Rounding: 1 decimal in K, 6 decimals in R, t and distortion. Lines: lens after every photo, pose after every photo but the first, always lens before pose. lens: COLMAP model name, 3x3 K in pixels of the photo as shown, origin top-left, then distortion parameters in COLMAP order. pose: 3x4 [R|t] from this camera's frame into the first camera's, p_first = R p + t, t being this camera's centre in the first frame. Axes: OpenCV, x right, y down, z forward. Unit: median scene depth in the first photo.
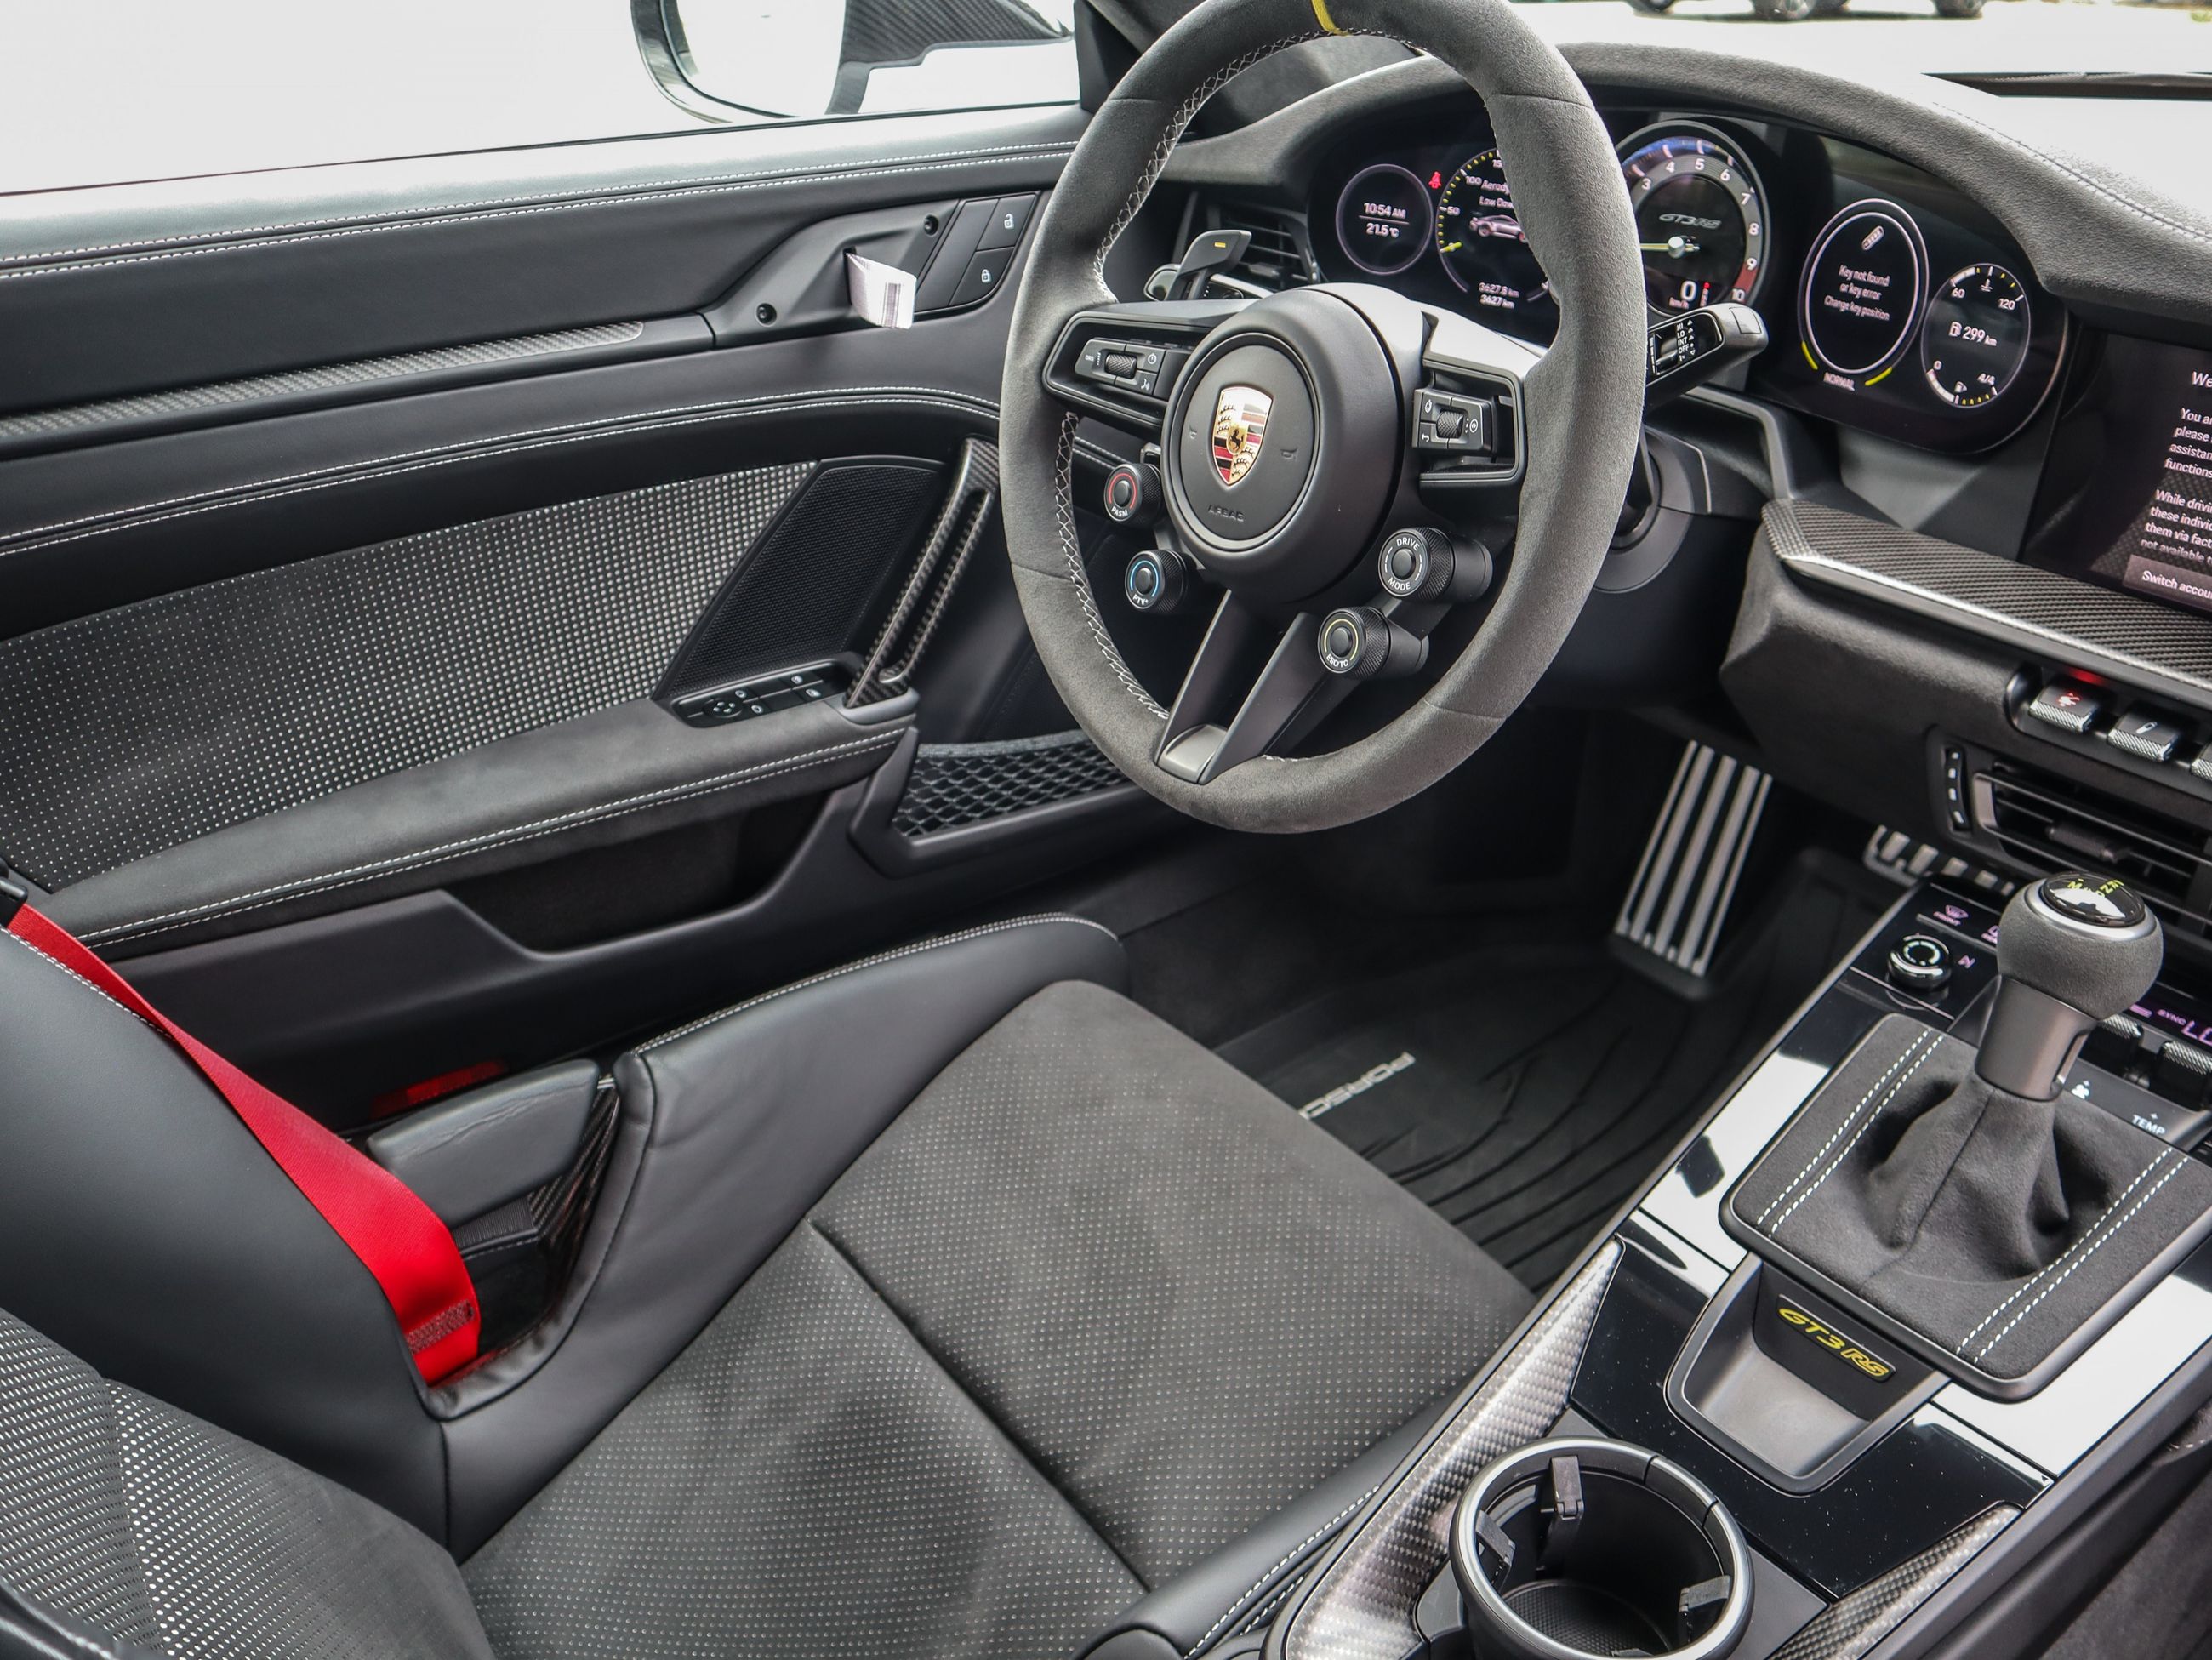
lens RADIAL K [[1750.0, 0, 1106.0], [0, 1750.0, 830.0], [0, 0, 1]] dist [-0.130384, 0.093470]
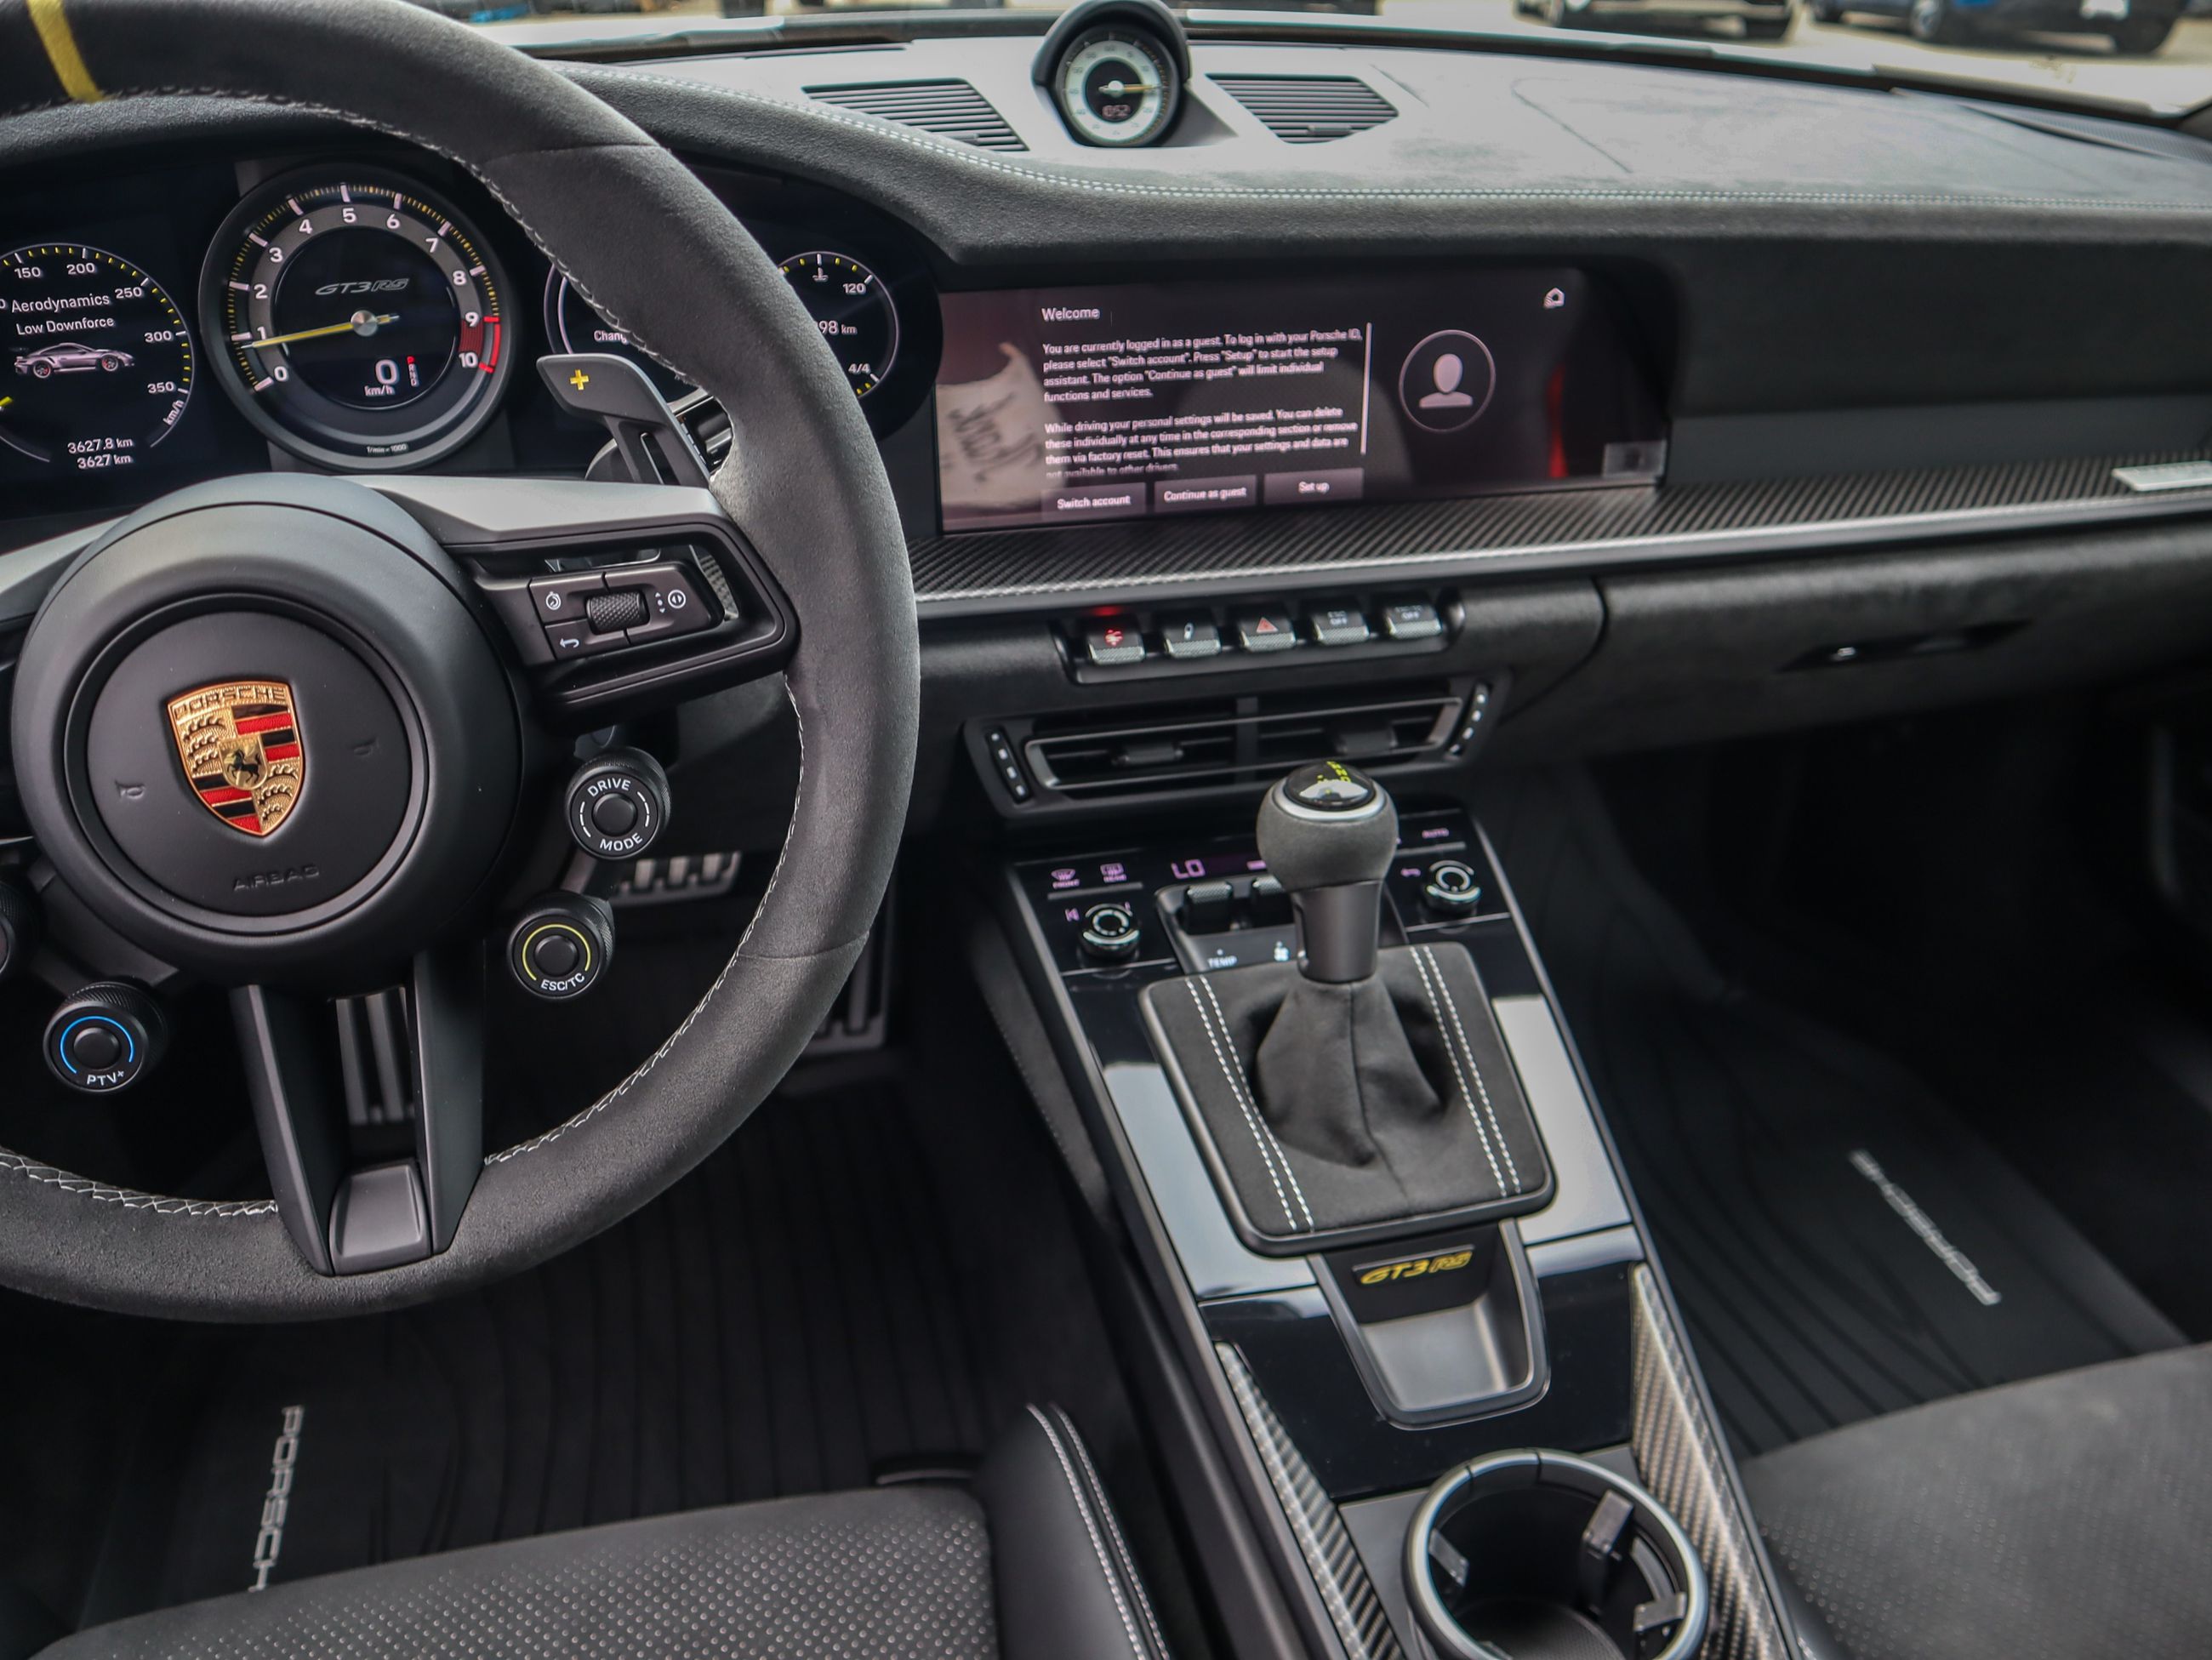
lens RADIAL K [[1750.0, 0, 1106.0], [0, 1750.0, 830.0], [0, 0, 1]] dist [-0.130384, 0.093470]
pose [[0.394392, -0.440747, 0.806348, -0.327434], [0.430874, 0.863733, 0.261369, -0.247538], [-0.811667, 0.244353, 0.530555, 0.459790]]
